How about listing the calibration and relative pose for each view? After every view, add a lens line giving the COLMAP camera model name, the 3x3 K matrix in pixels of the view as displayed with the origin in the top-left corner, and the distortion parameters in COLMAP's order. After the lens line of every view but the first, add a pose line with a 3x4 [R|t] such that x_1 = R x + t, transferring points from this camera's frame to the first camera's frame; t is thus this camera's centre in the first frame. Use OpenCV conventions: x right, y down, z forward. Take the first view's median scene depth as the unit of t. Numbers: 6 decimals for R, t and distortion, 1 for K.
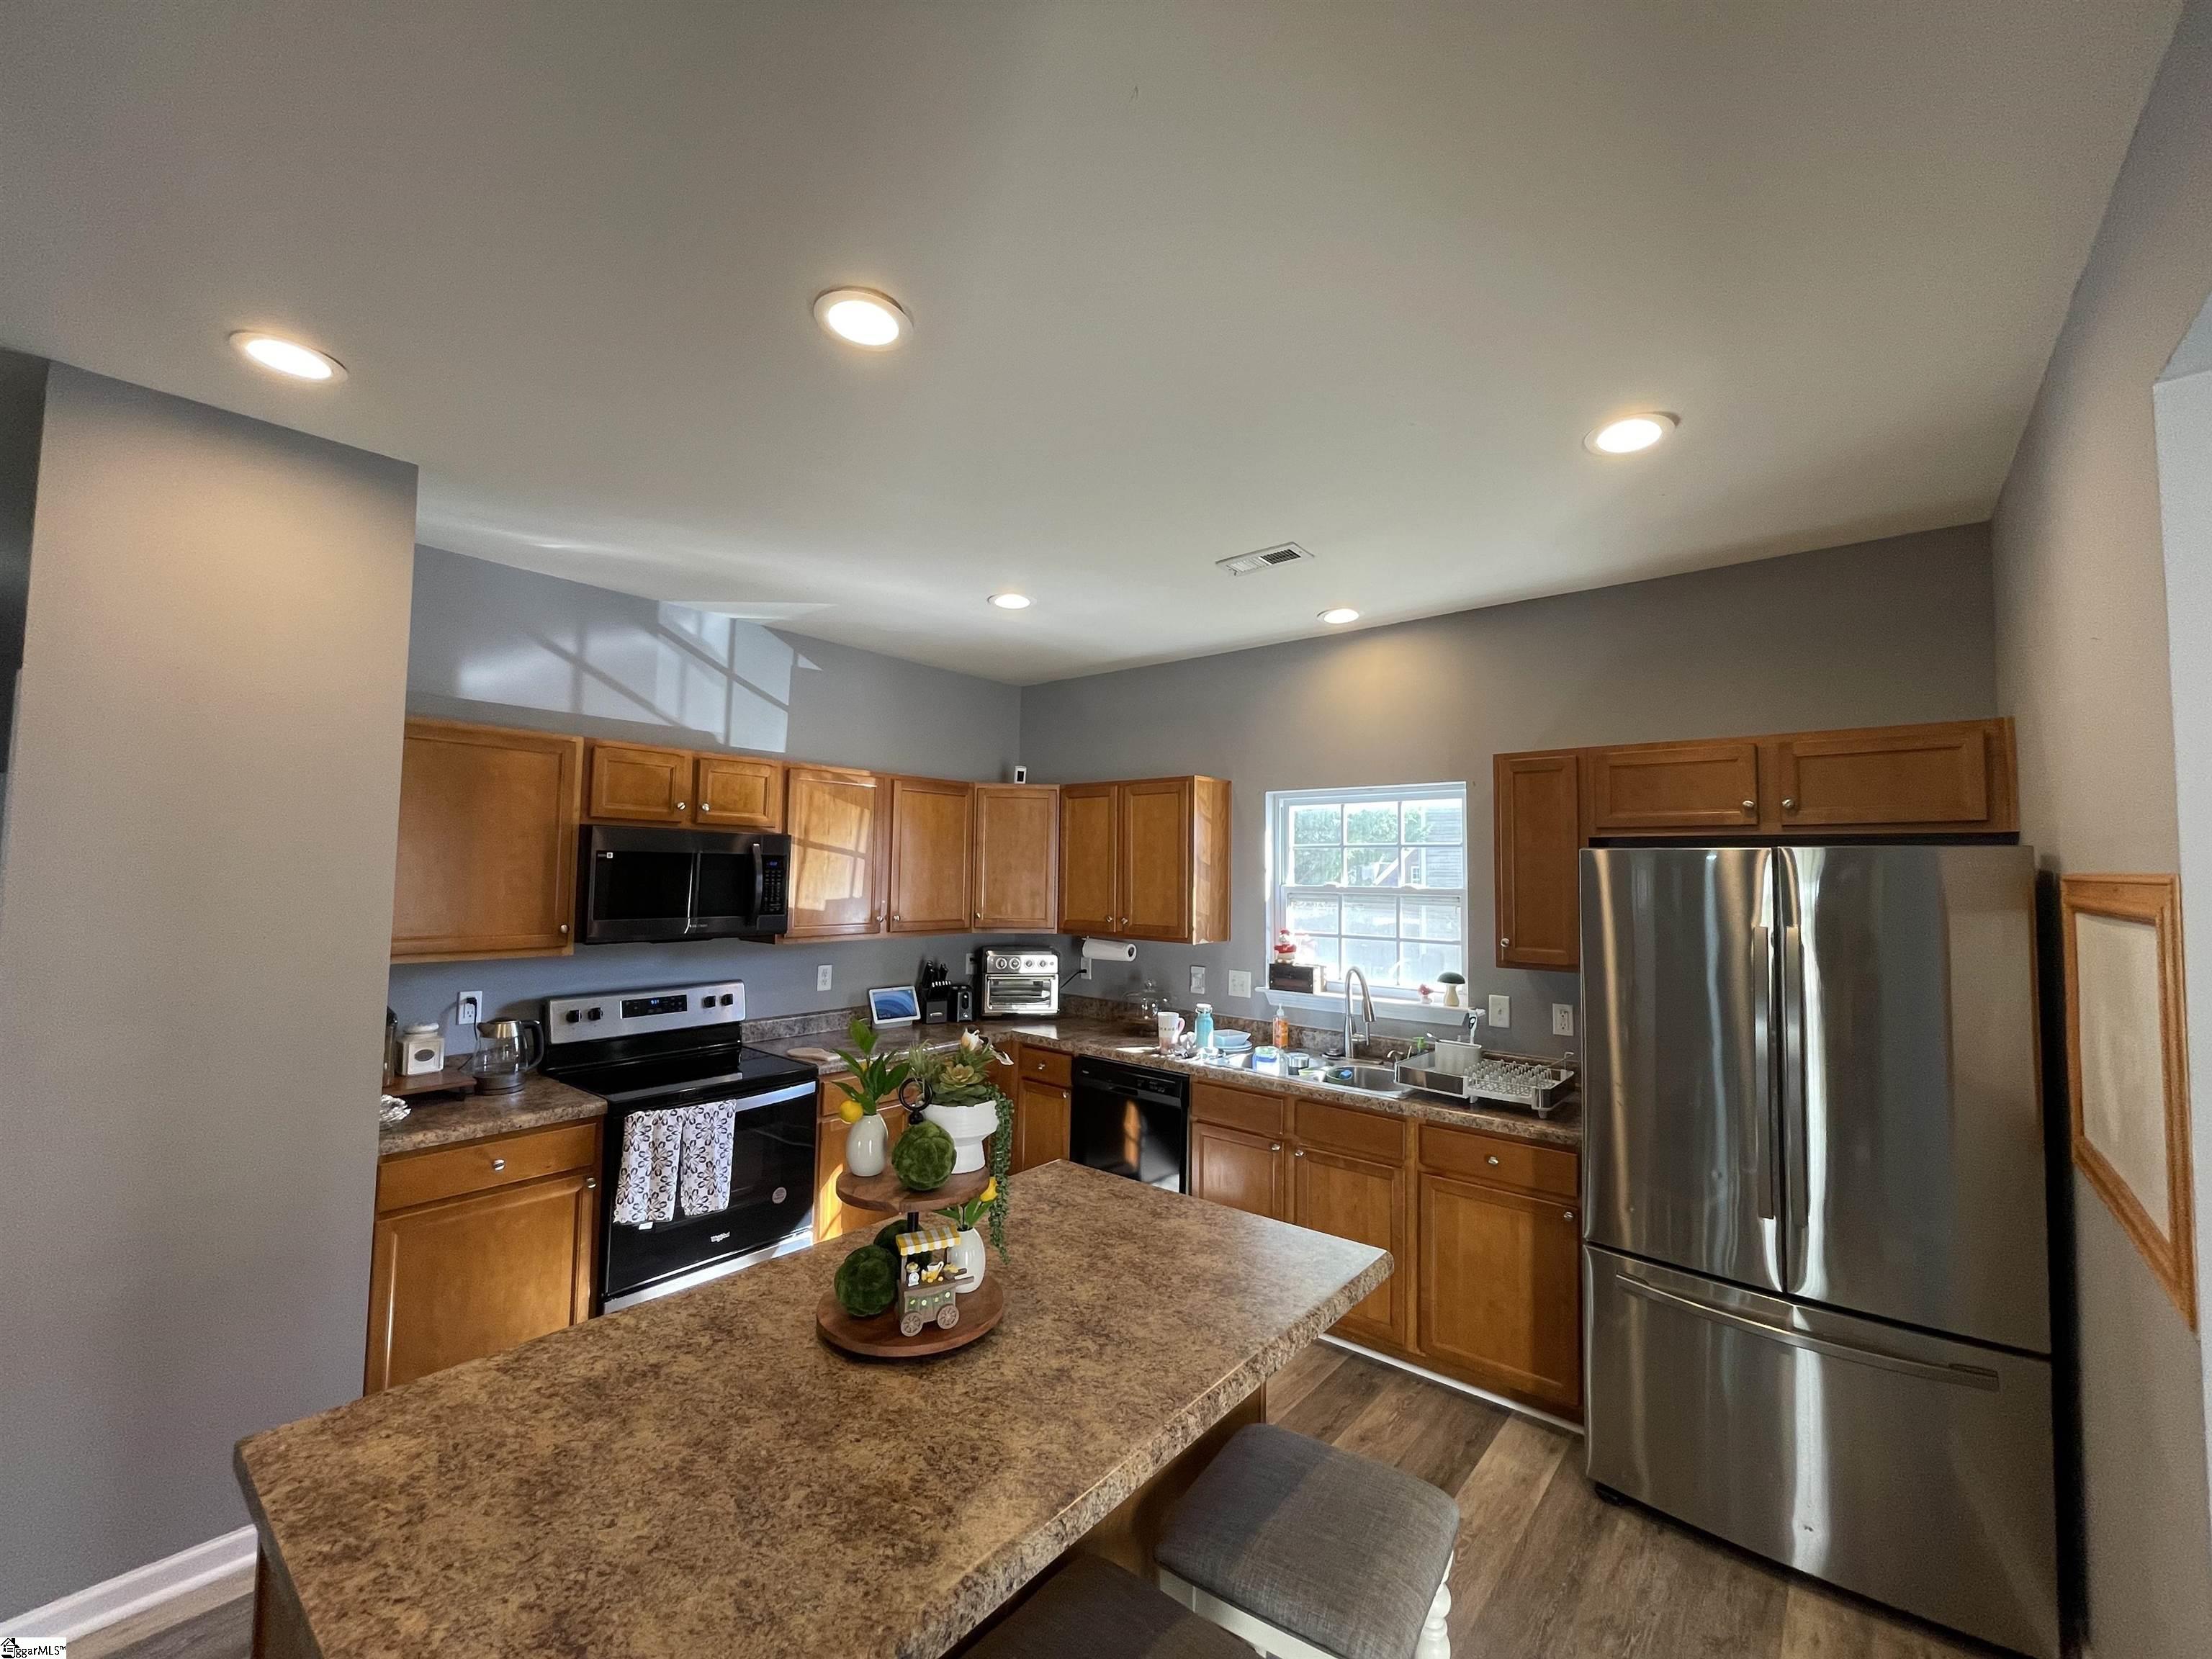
lens RADIAL K [[900.2, 0, 1104.9], [0, 900.2, 823.8], [0, 0, 1]] dist [-0.001722, -0.000121]
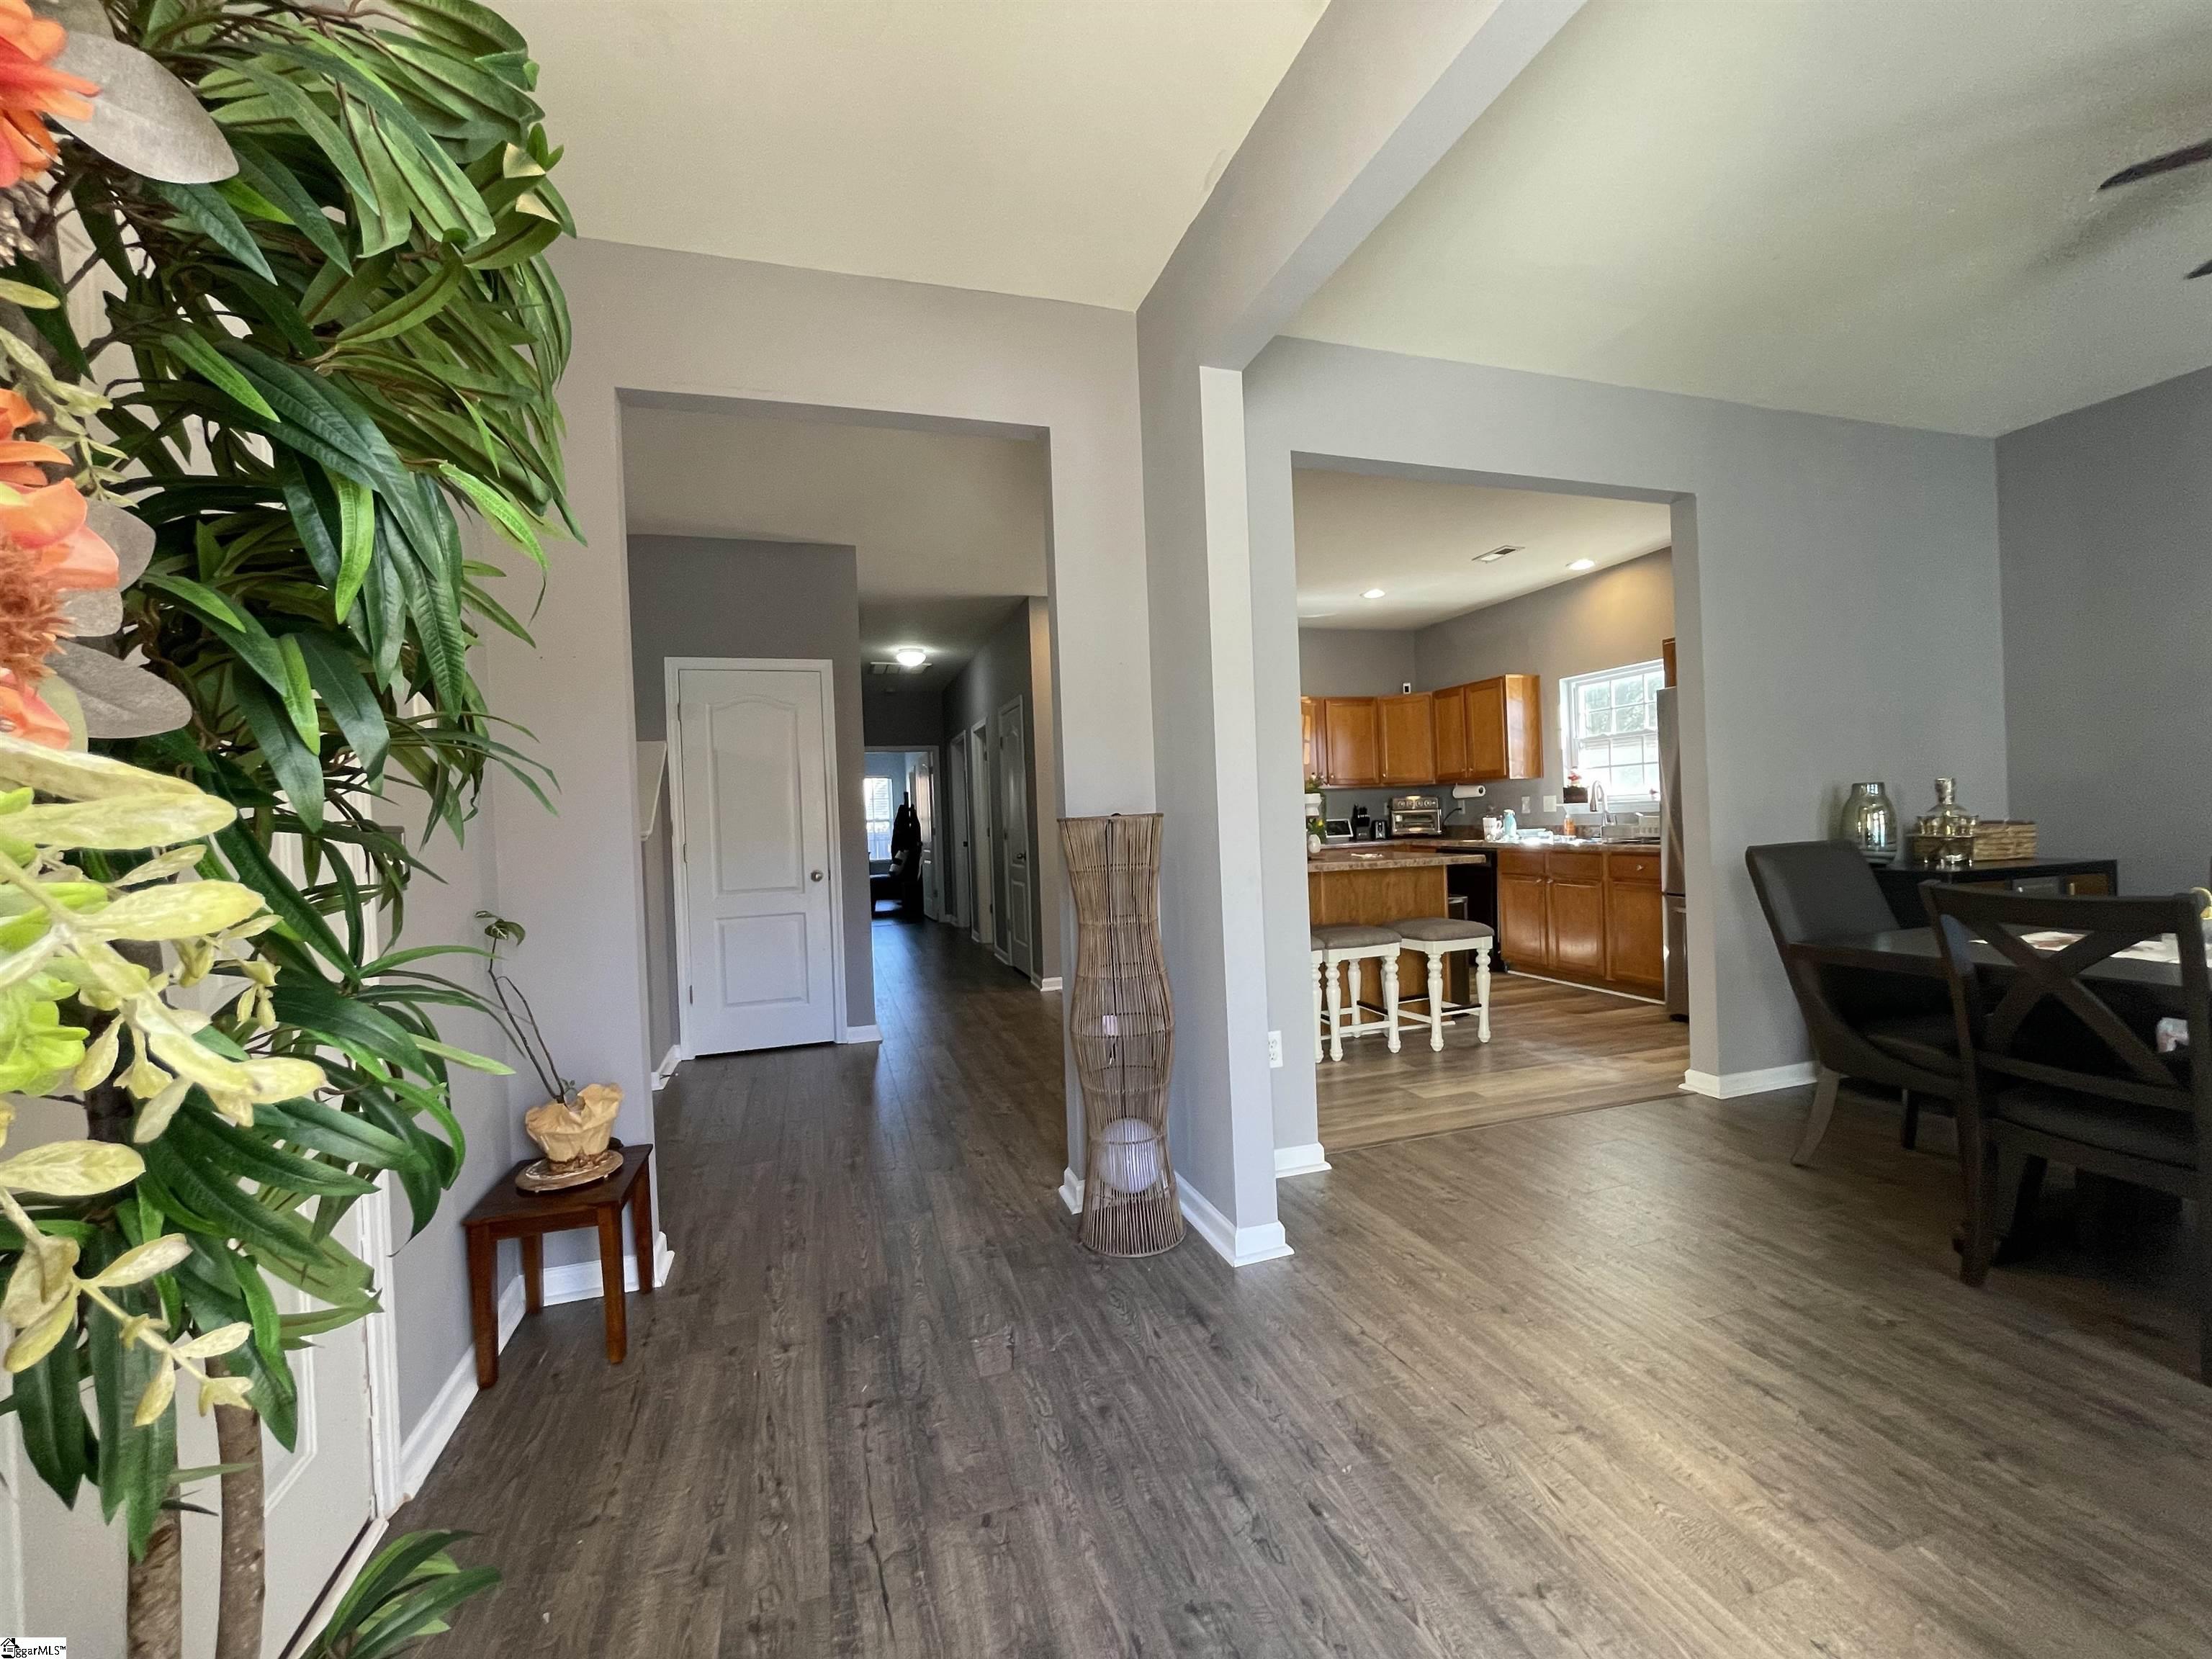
lens RADIAL K [[900.2, 0, 1104.9], [0, 900.2, 823.8], [0, 0, 1]] dist [-0.001722, -0.000121]
pose [[0.844848, -0.045286, -0.533087, 0.361627], [0.082491, 0.995522, 0.046162, 0.083222], [0.528609, -0.082975, 0.844800, -0.816414]]
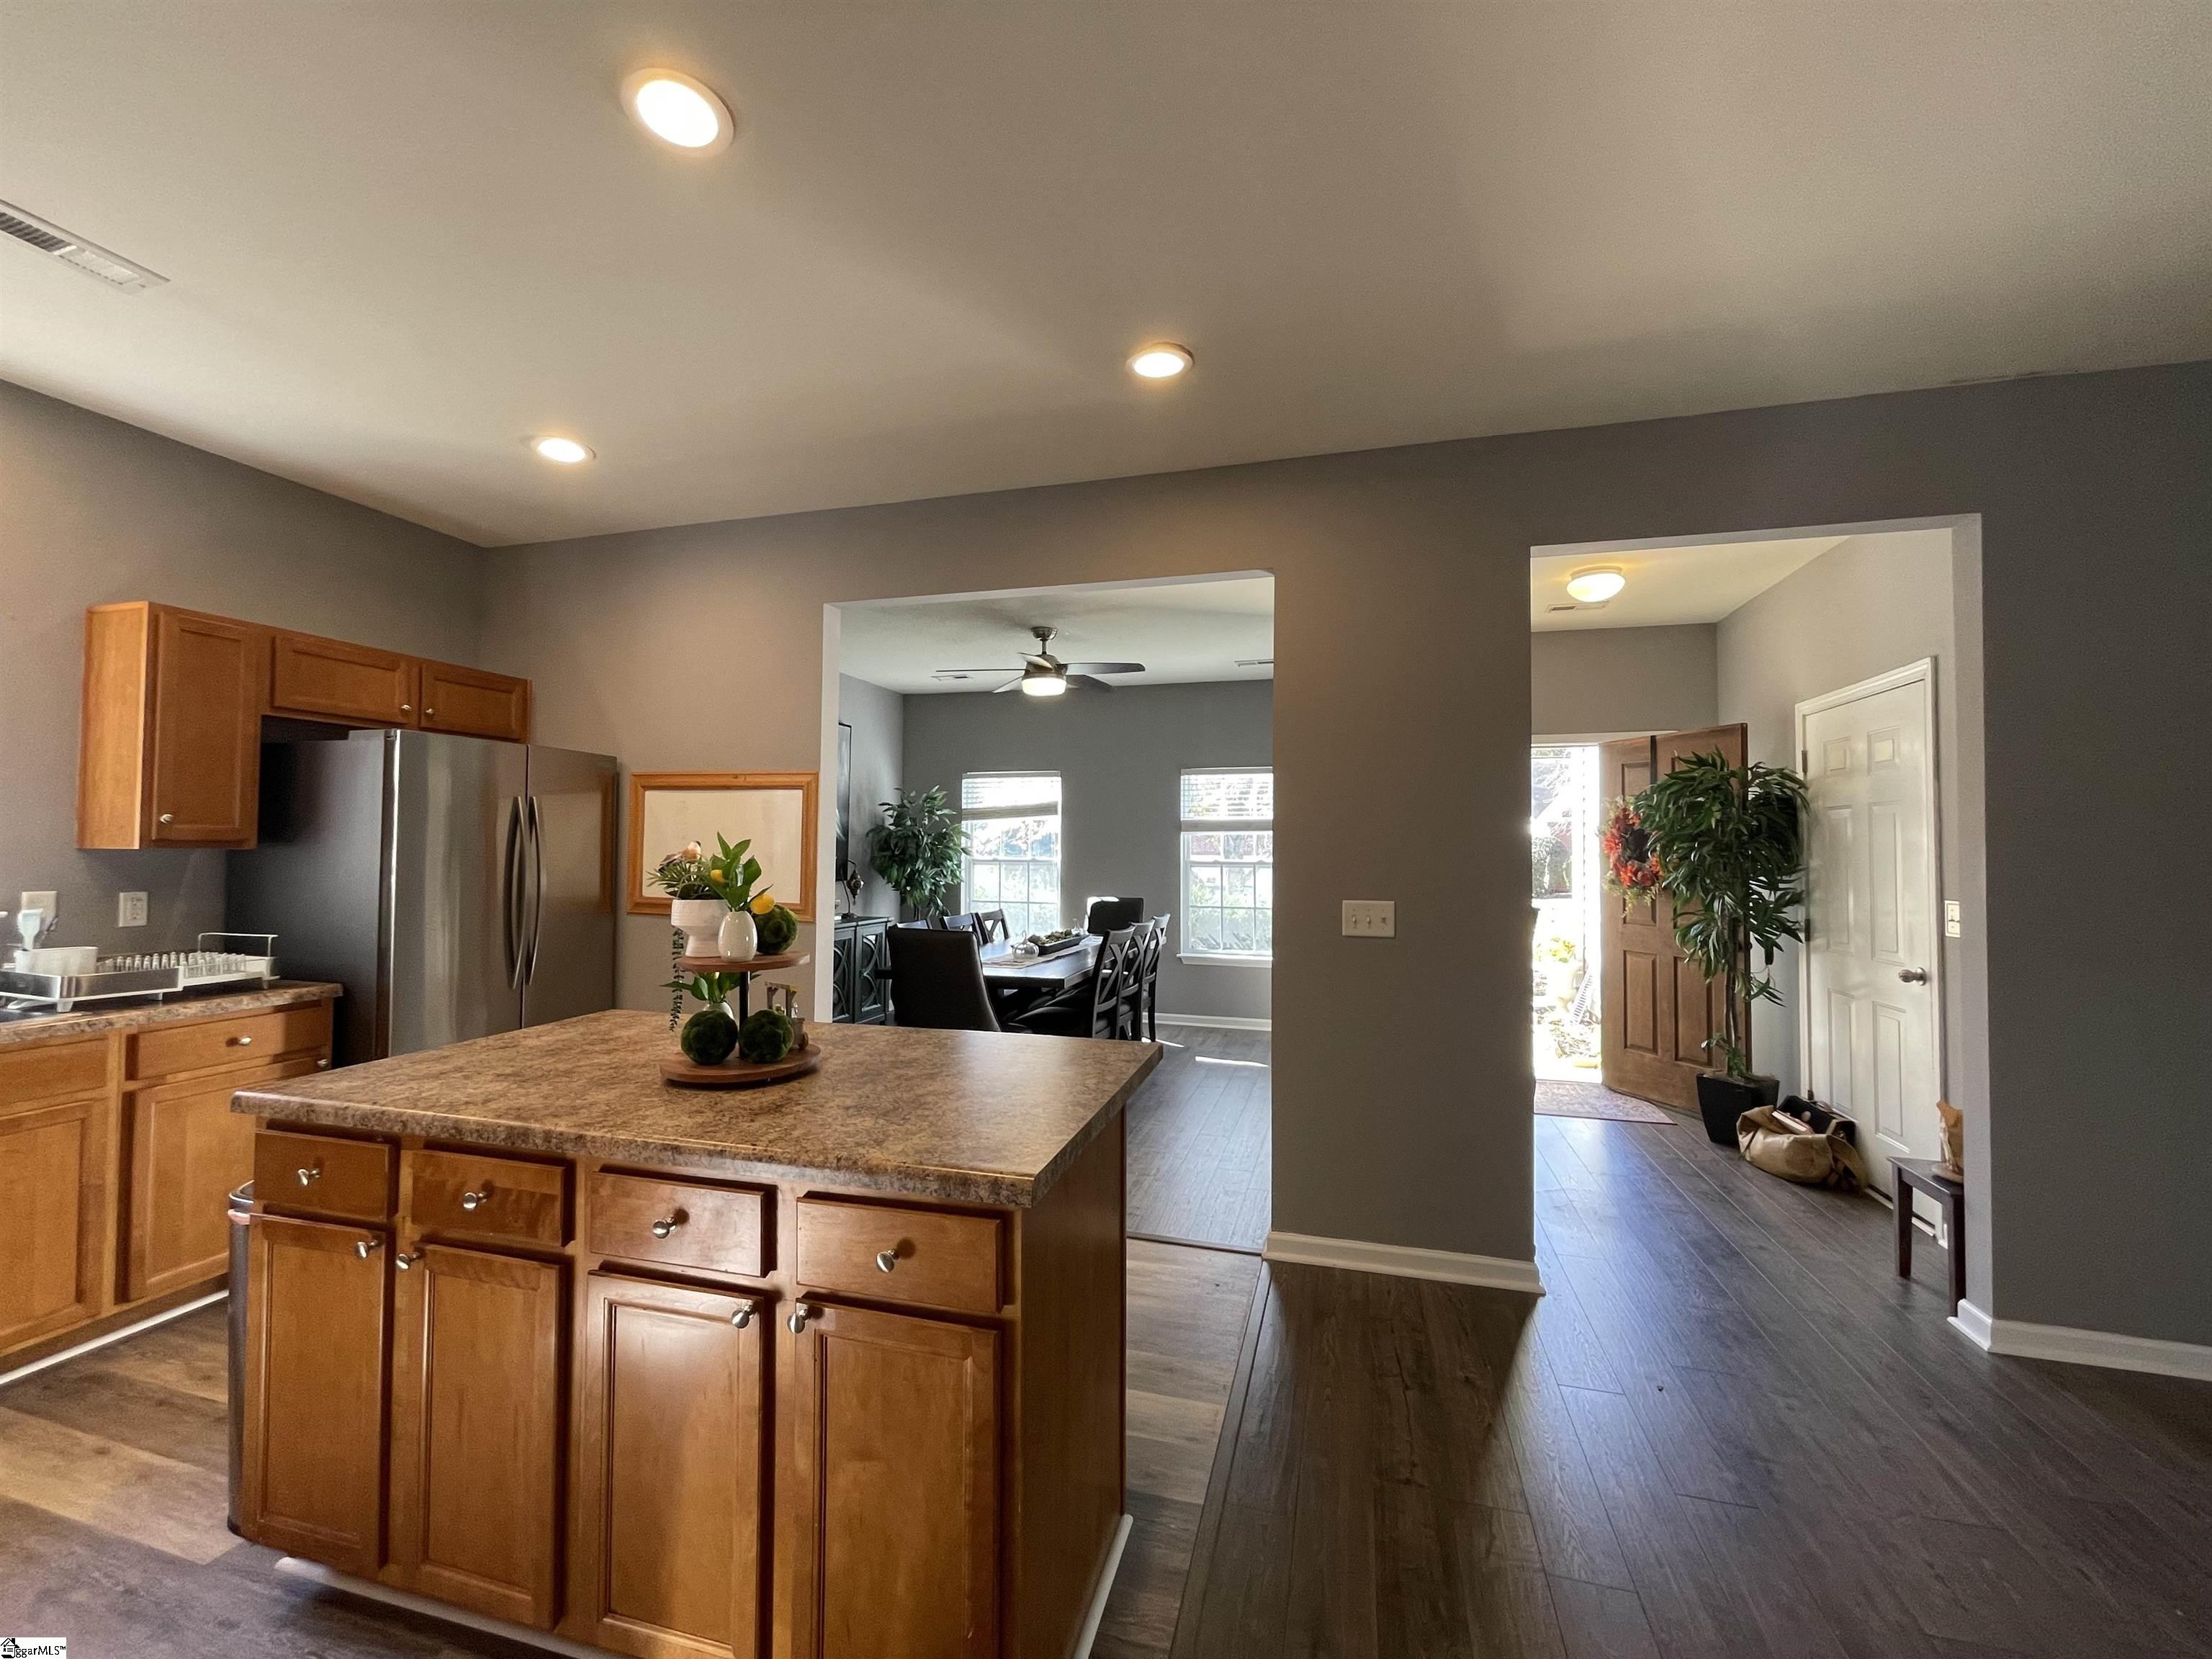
lens RADIAL K [[900.2, 0, 1104.9], [0, 900.2, 823.8], [0, 0, 1]] dist [-0.001722, -0.000121]
pose [[-0.408496, 0.007232, 0.912732, -0.618062], [-0.065375, 0.997169, -0.037160, 0.090403], [-0.910416, -0.074849, -0.406866, 0.431070]]
